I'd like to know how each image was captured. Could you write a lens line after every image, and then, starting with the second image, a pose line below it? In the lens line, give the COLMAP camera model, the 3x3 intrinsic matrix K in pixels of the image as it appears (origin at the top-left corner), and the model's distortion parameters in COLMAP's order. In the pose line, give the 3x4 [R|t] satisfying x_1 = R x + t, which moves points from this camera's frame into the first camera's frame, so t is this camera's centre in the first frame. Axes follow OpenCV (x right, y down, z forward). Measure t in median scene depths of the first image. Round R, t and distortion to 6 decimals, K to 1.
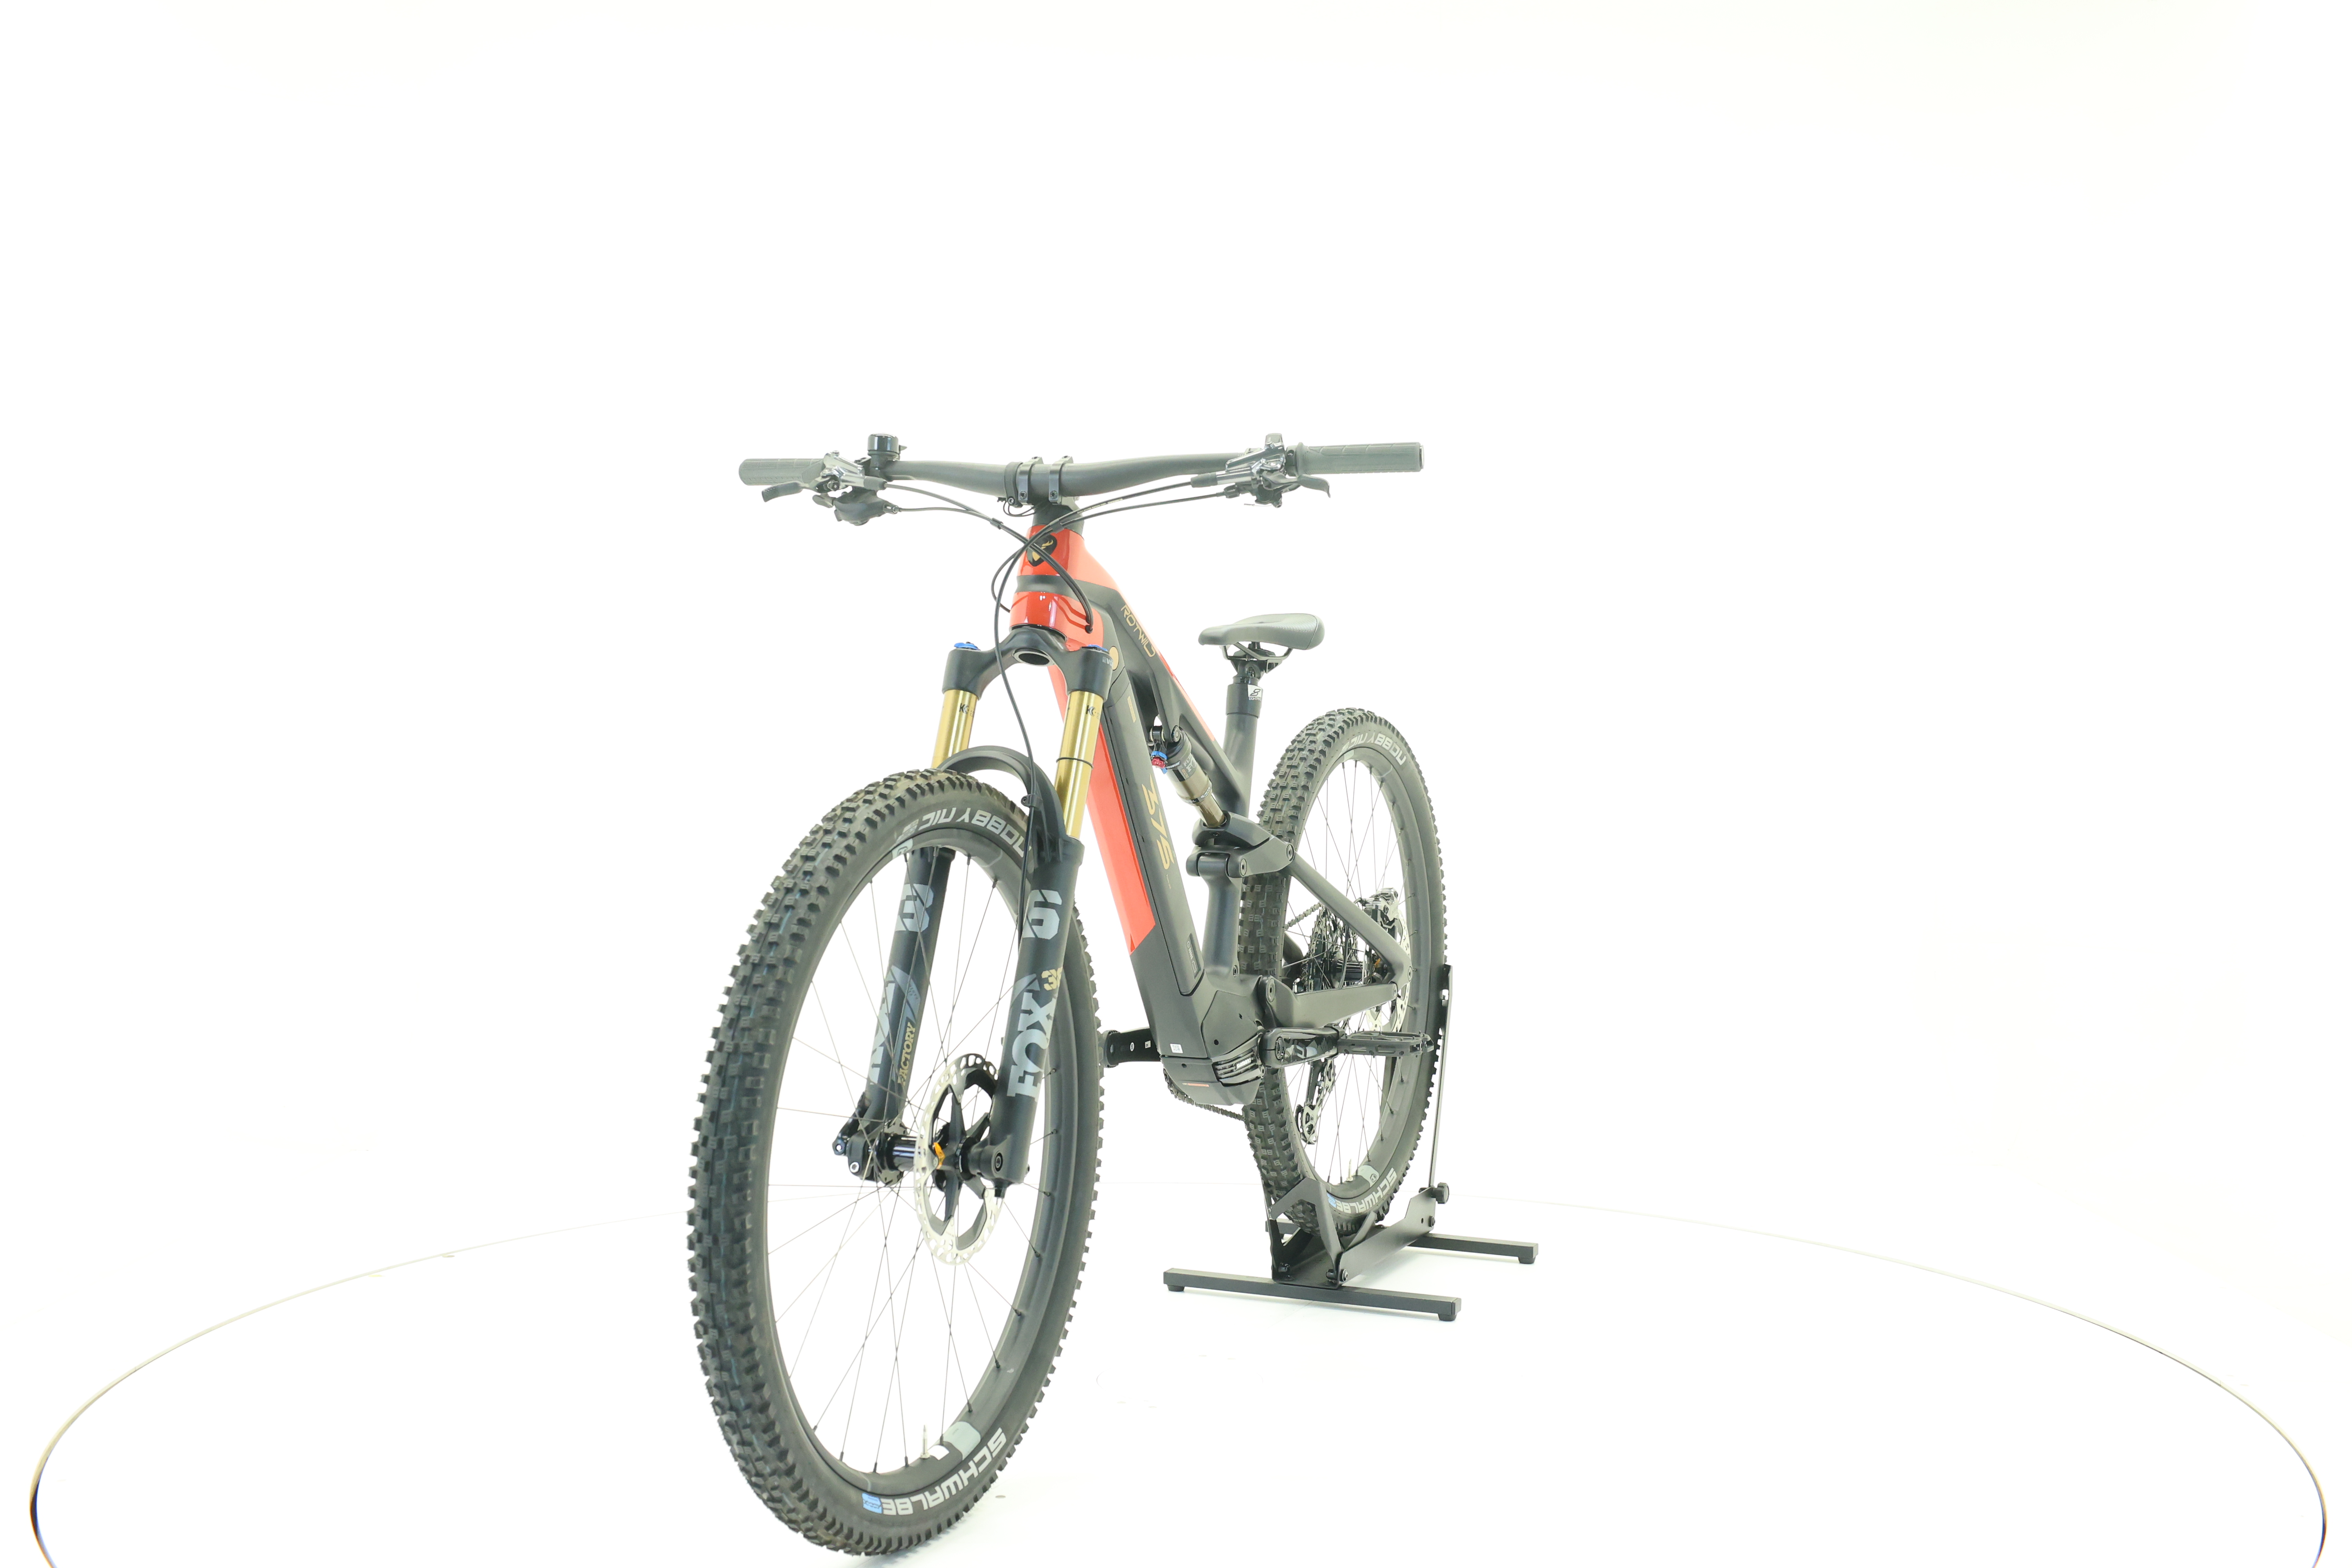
lens RADIAL K [[2471.2, 0, 1176.0], [0, 2471.2, 784.0], [0, 0, 1]] dist [0.005736, 0.008303]
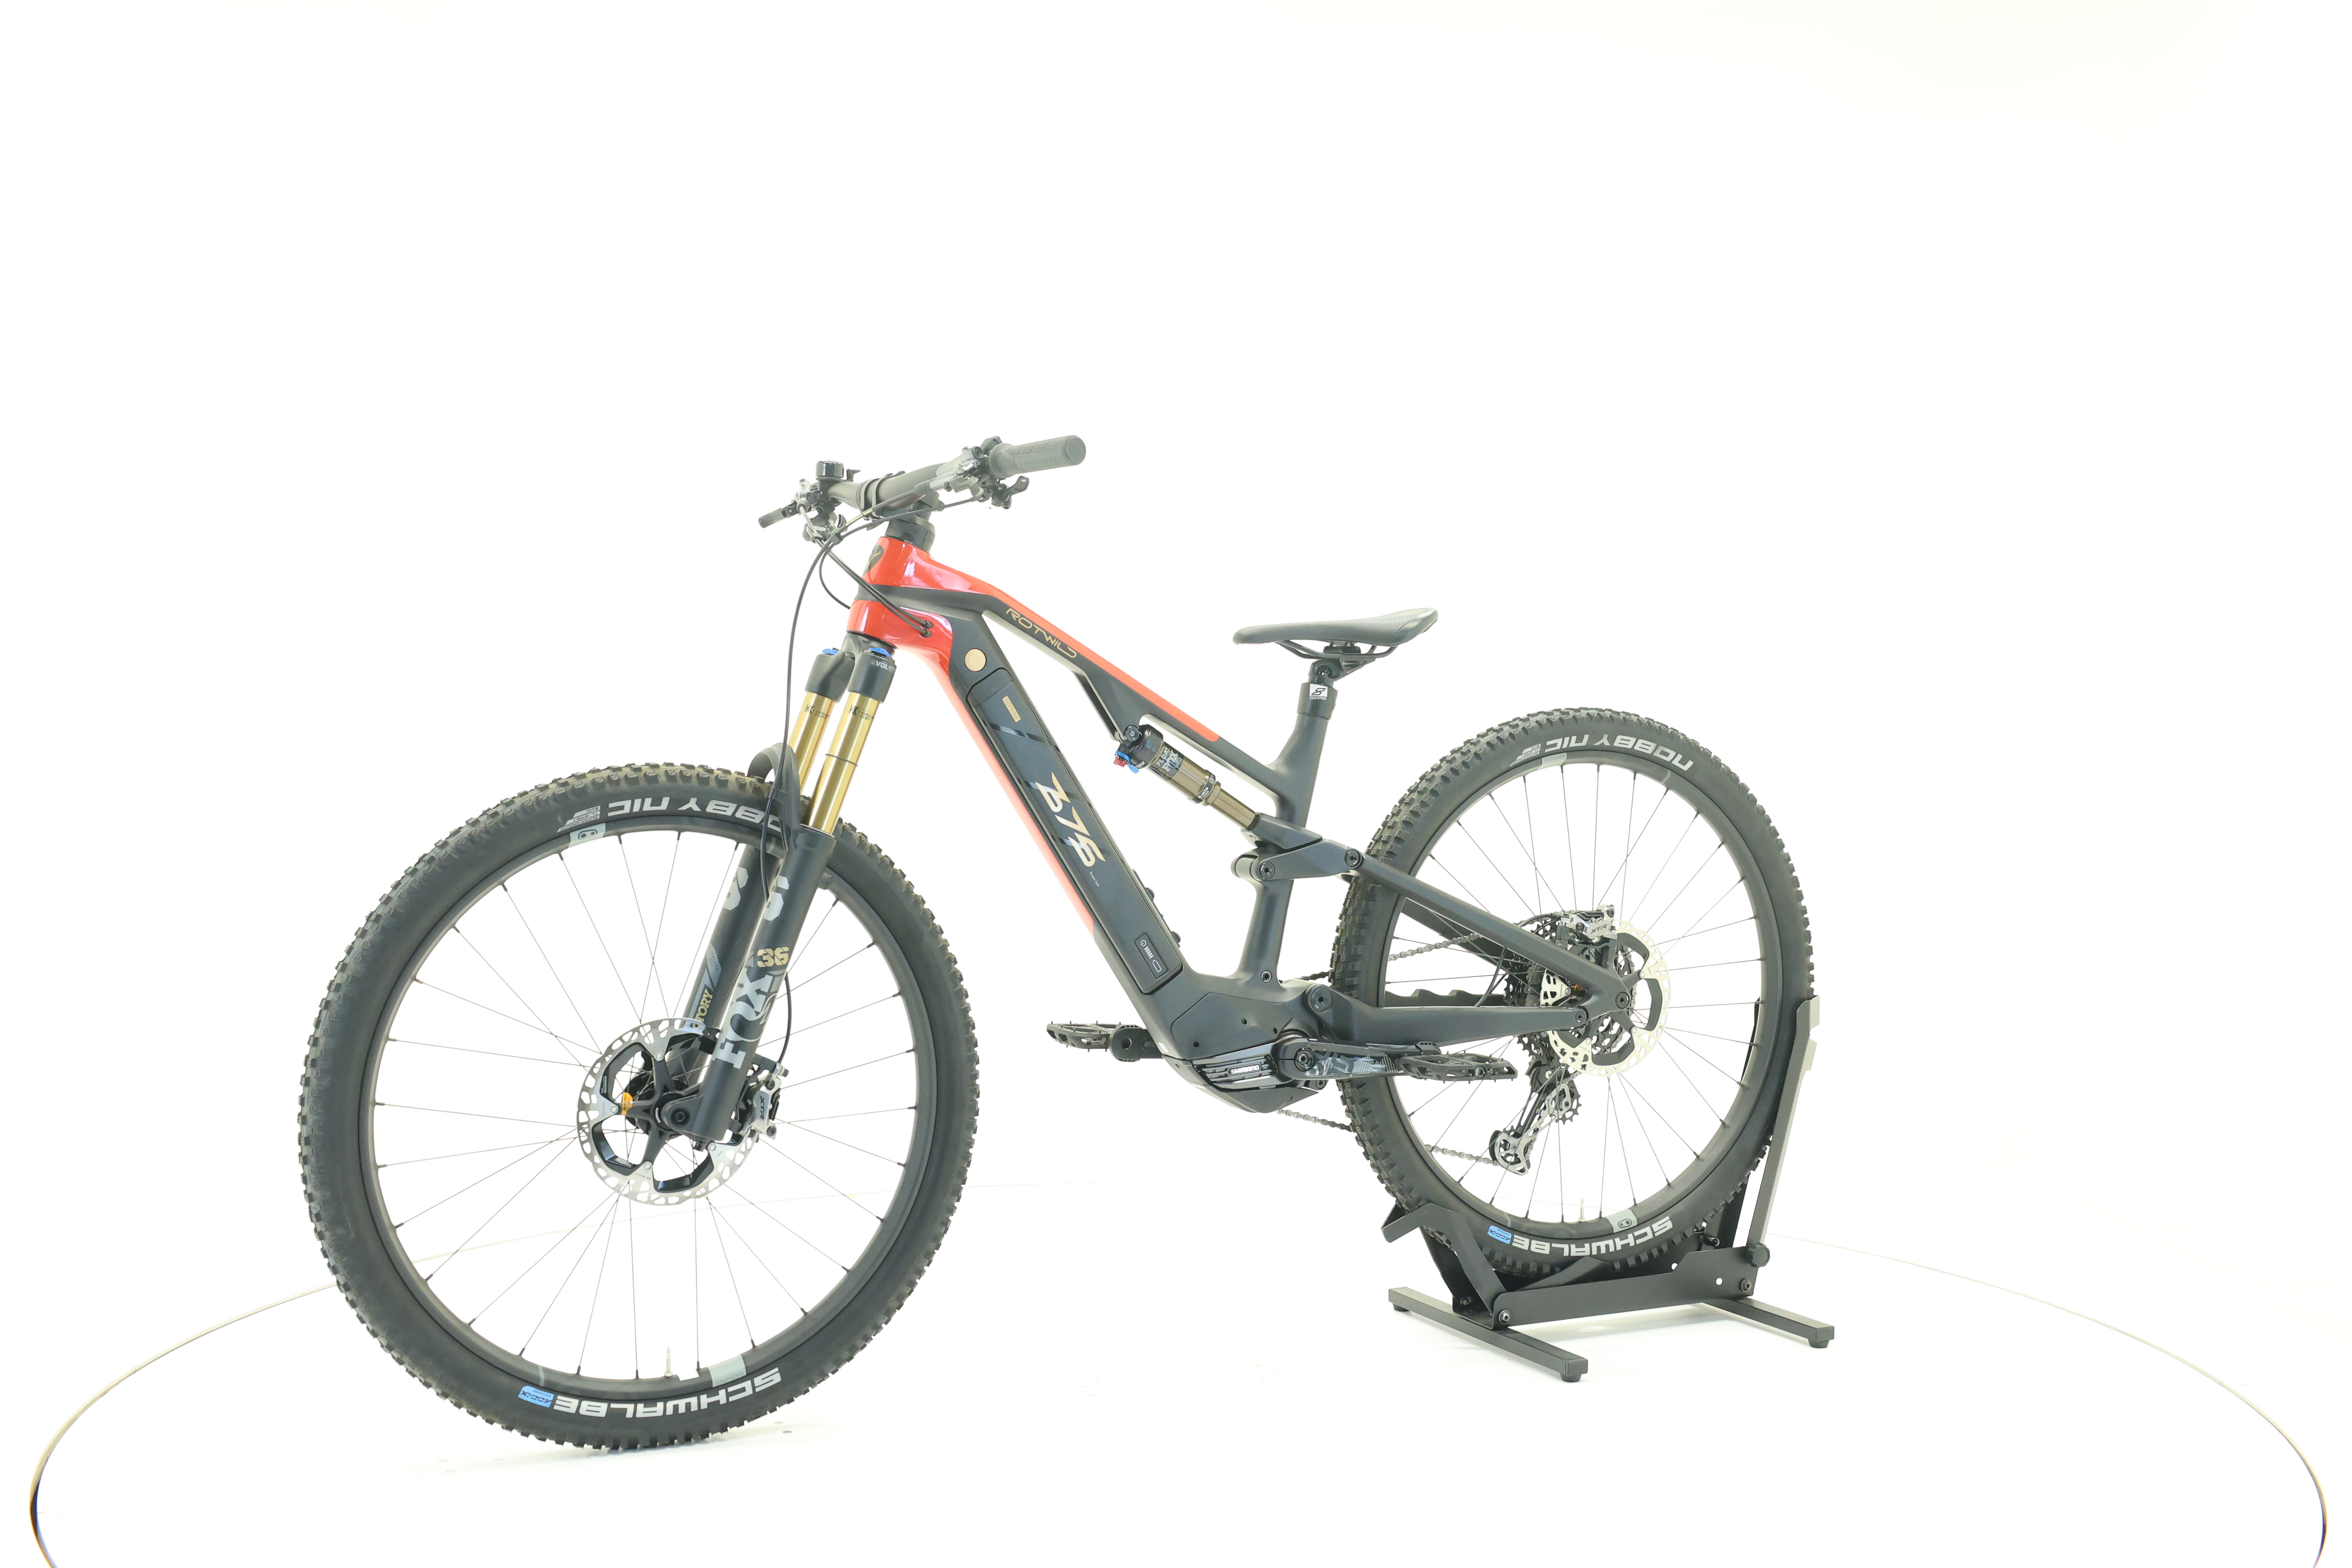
lens RADIAL K [[2471.2, 0, 1176.0], [0, 2471.2, 784.0], [0, 0, 1]] dist [0.005736, 0.008303]
pose [[0.763181, 0.011476, -0.646083, 0.739393], [-0.015188, 0.999885, -0.000181, 0.000411], [0.646007, 0.009951, 0.763267, 0.268780]]
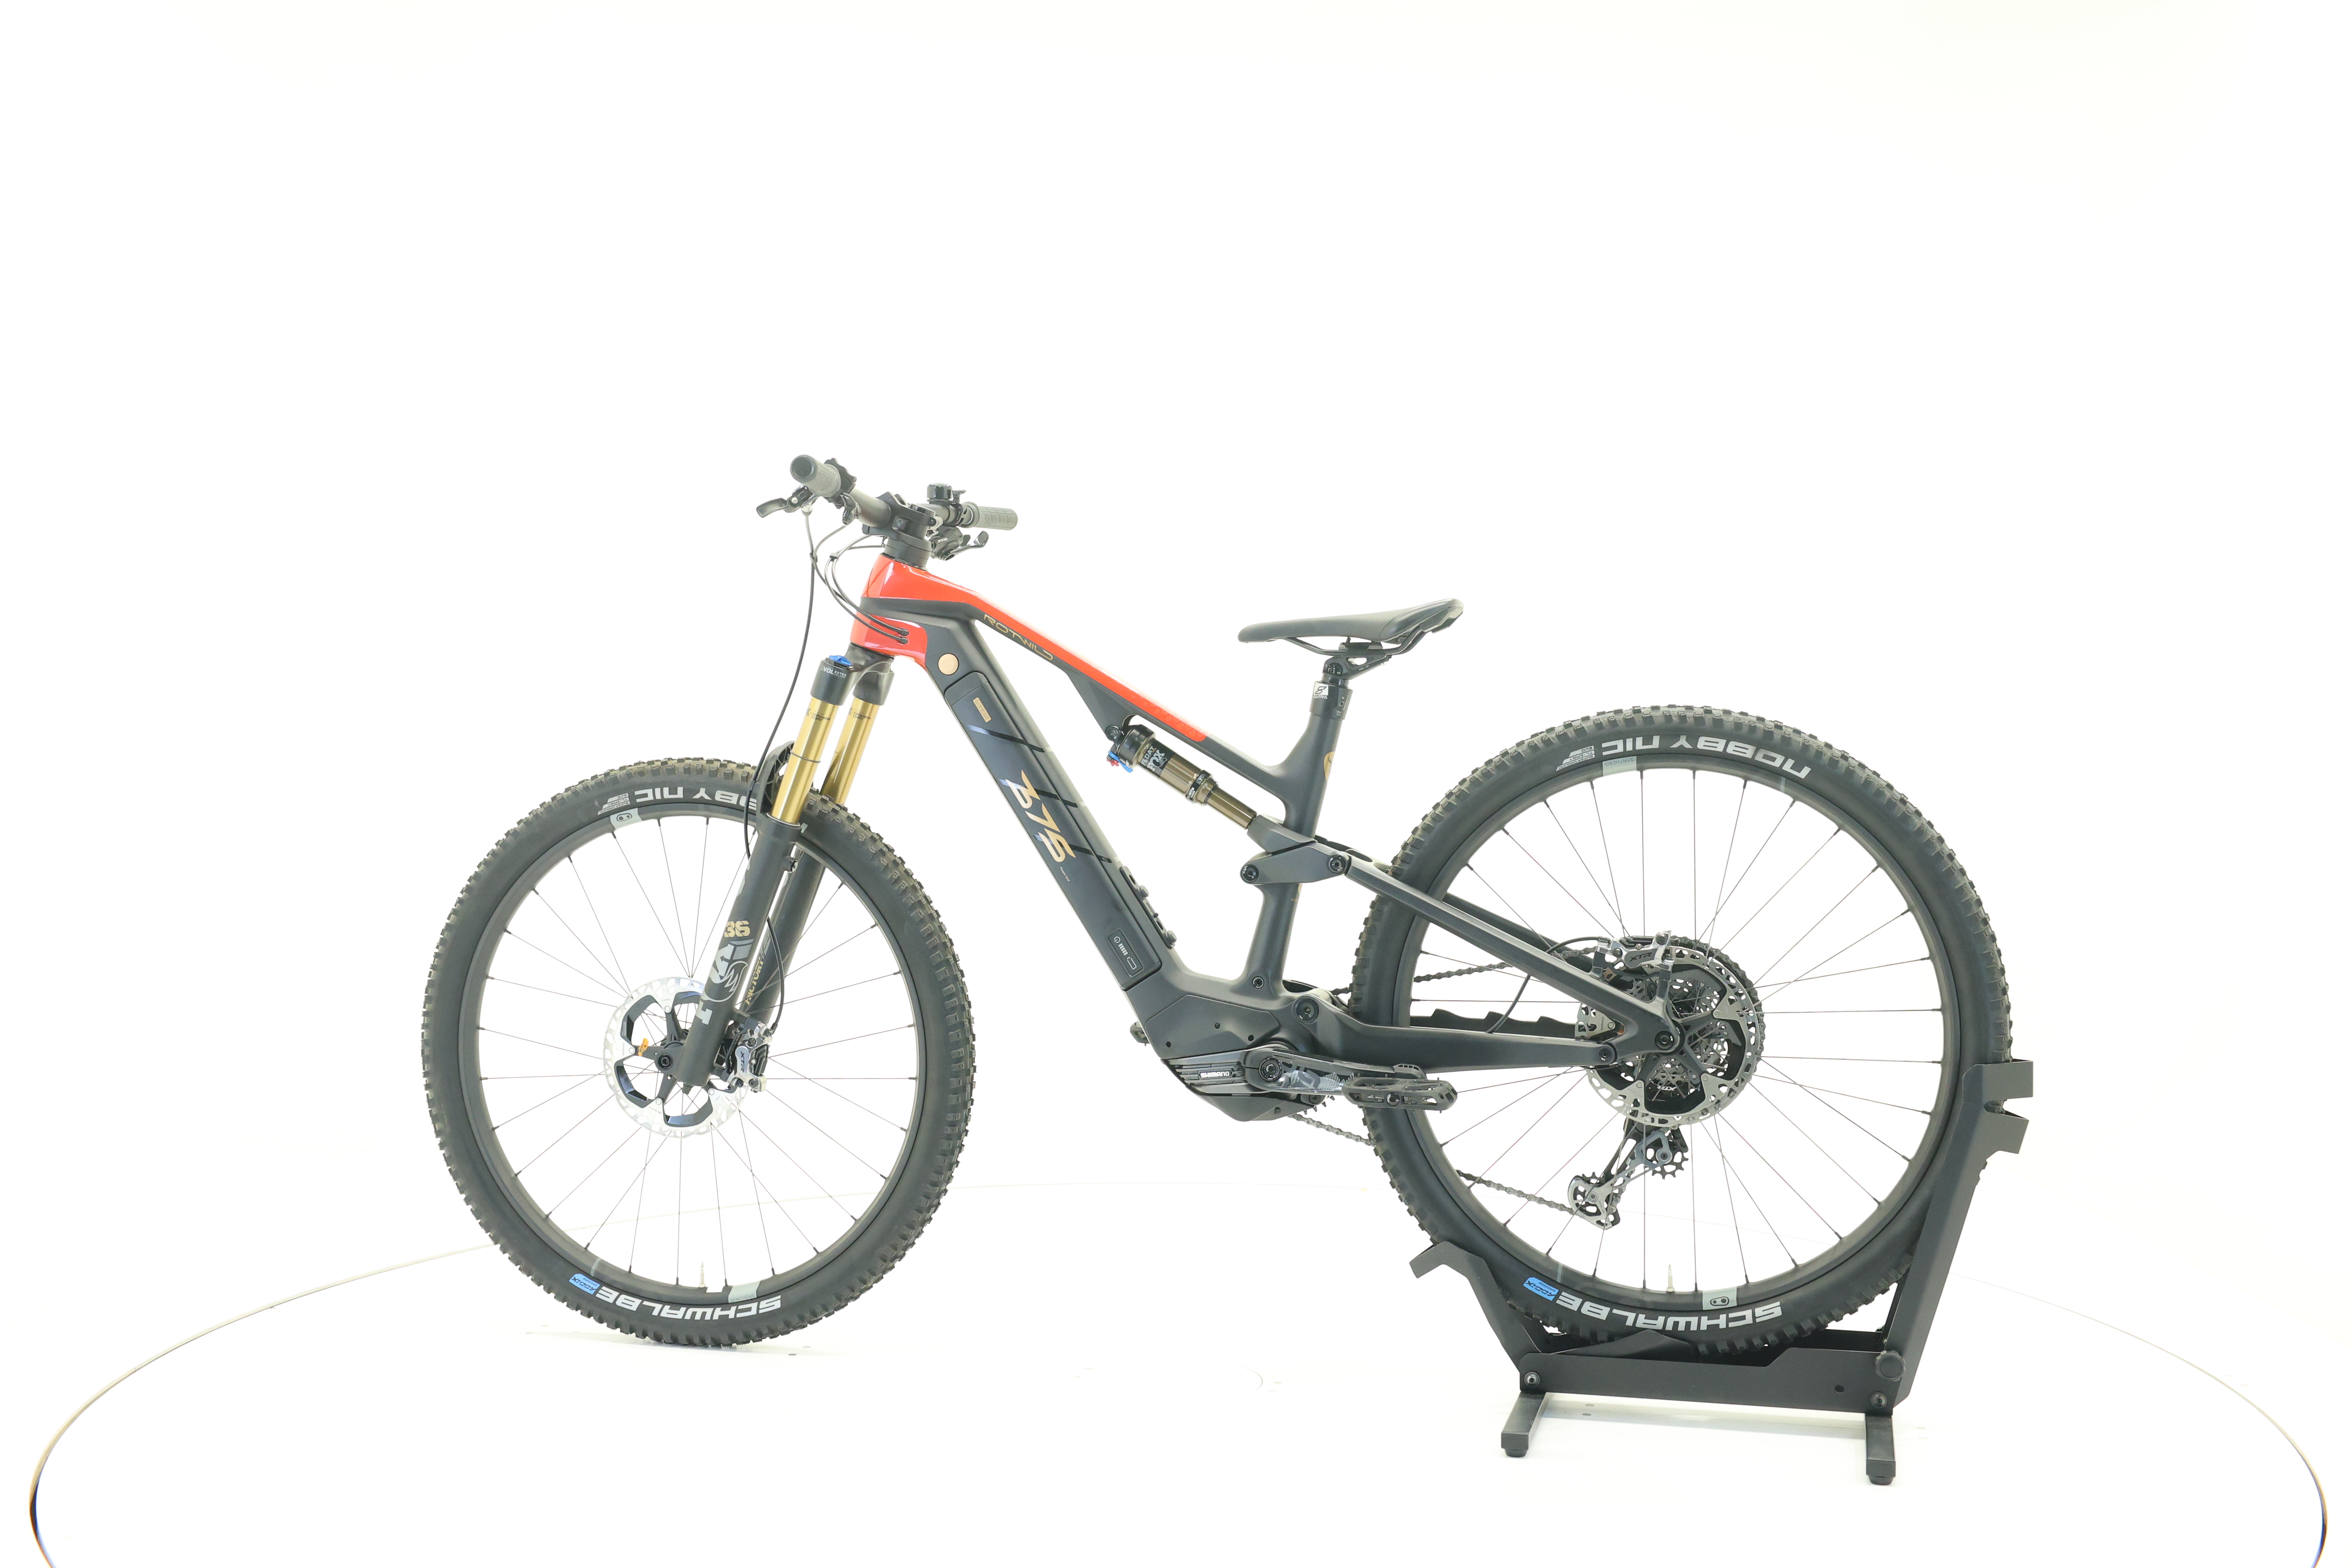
lens RADIAL K [[2471.2, 0, 1176.0], [0, 2471.2, 784.0], [0, 0, 1]] dist [0.005736, 0.008303]
pose [[0.163149, 0.014620, -0.986493, 1.130359], [-0.028220, 0.999550, 0.010146, -0.011363], [0.986198, 0.026184, 0.163488, 0.953070]]
